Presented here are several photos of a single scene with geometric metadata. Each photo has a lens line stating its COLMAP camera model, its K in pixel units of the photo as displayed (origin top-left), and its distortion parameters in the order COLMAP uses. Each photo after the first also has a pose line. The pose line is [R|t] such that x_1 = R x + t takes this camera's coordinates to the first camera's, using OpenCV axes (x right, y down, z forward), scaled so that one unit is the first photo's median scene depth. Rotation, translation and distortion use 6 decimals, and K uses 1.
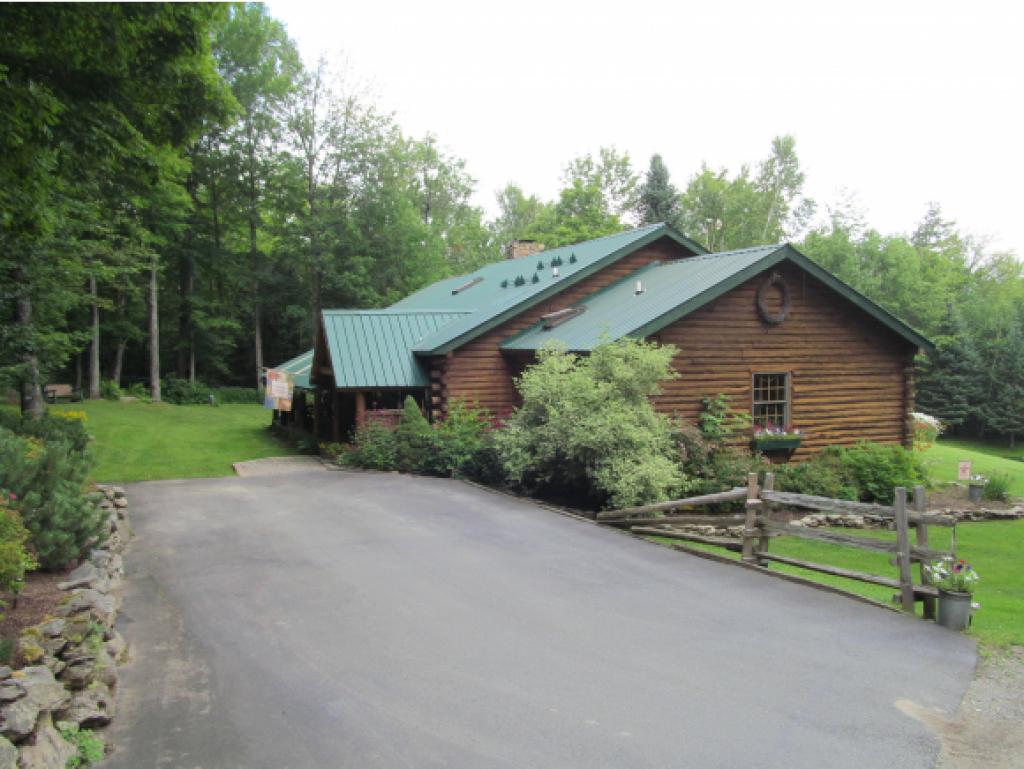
lens RADIAL K [[854.6, 0, 518.0], [0, 854.6, 379.9], [0, 0, 1]] dist [-0.064112, 0.038918]
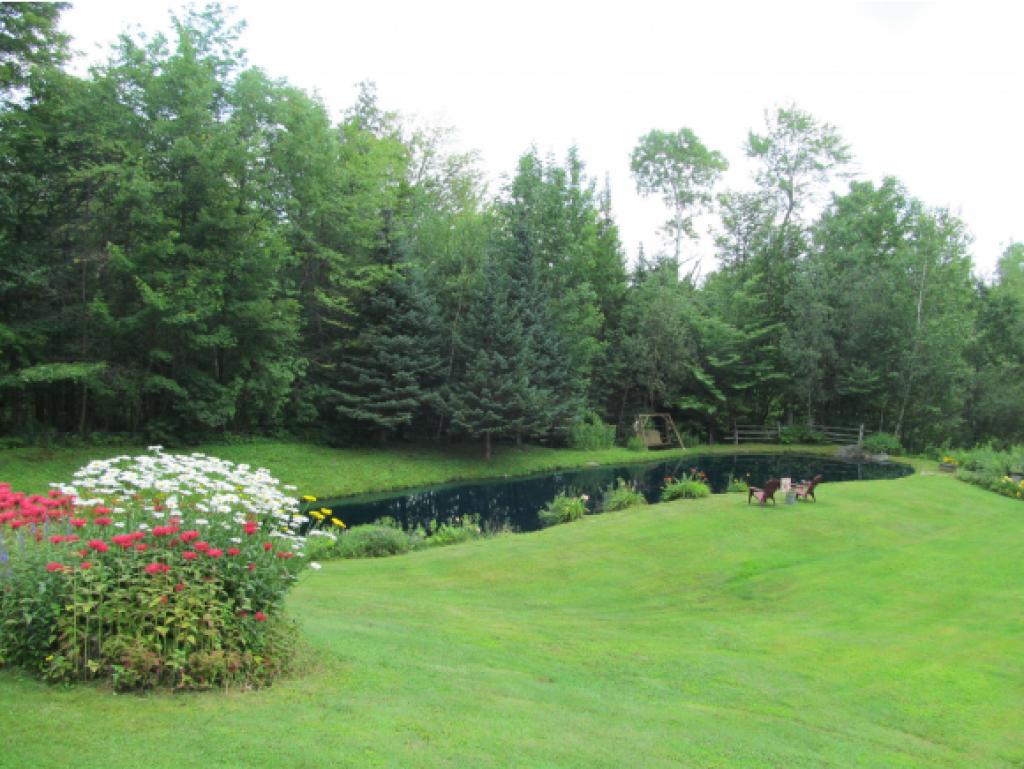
lens RADIAL K [[854.6, 0, 514.4], [0, 854.6, 384.0], [0, 0, 1]] dist [-0.064112, 0.038918]
pose [[0.818469, -0.025469, 0.573986, 0.256158], [0.011143, 0.999533, 0.028462, 0.011169], [-0.574443, -0.016899, 0.818370, 0.490271]]
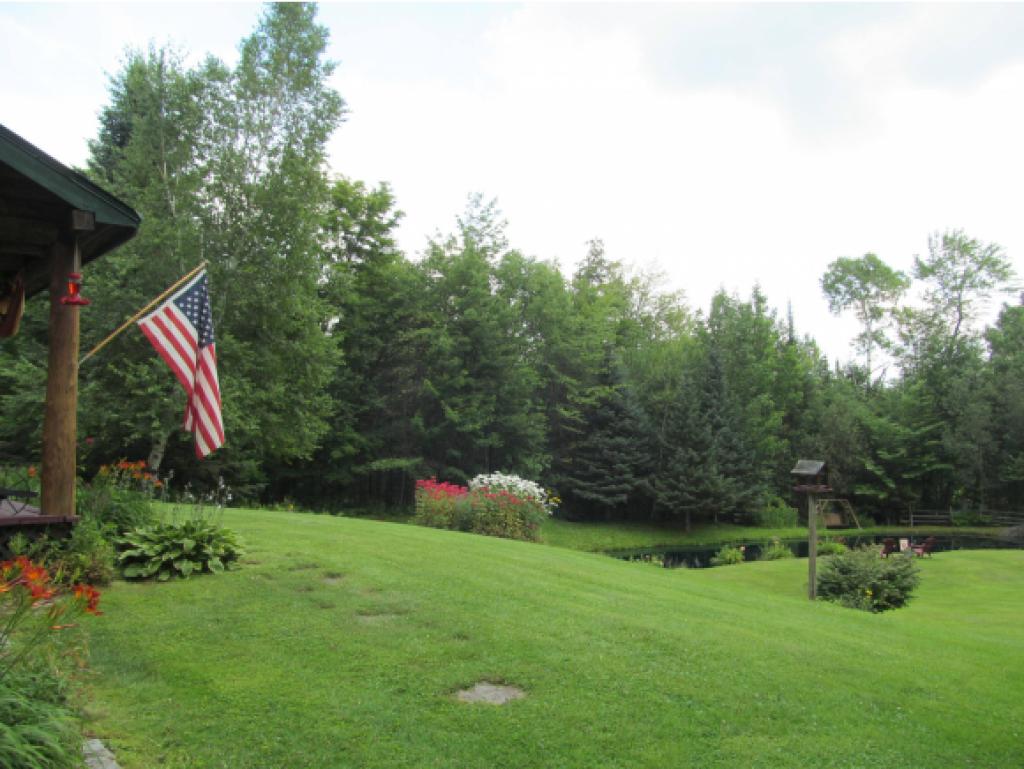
lens RADIAL K [[854.6, 0, 510.5], [0, 854.6, 377.0], [0, 0, 1]] dist [-0.064112, 0.038918]
pose [[0.948281, 0.017567, 0.316945, 0.183452], [0.017498, 0.994056, -0.107451, 0.021007], [-0.316949, 0.107440, 0.942338, 0.299176]]
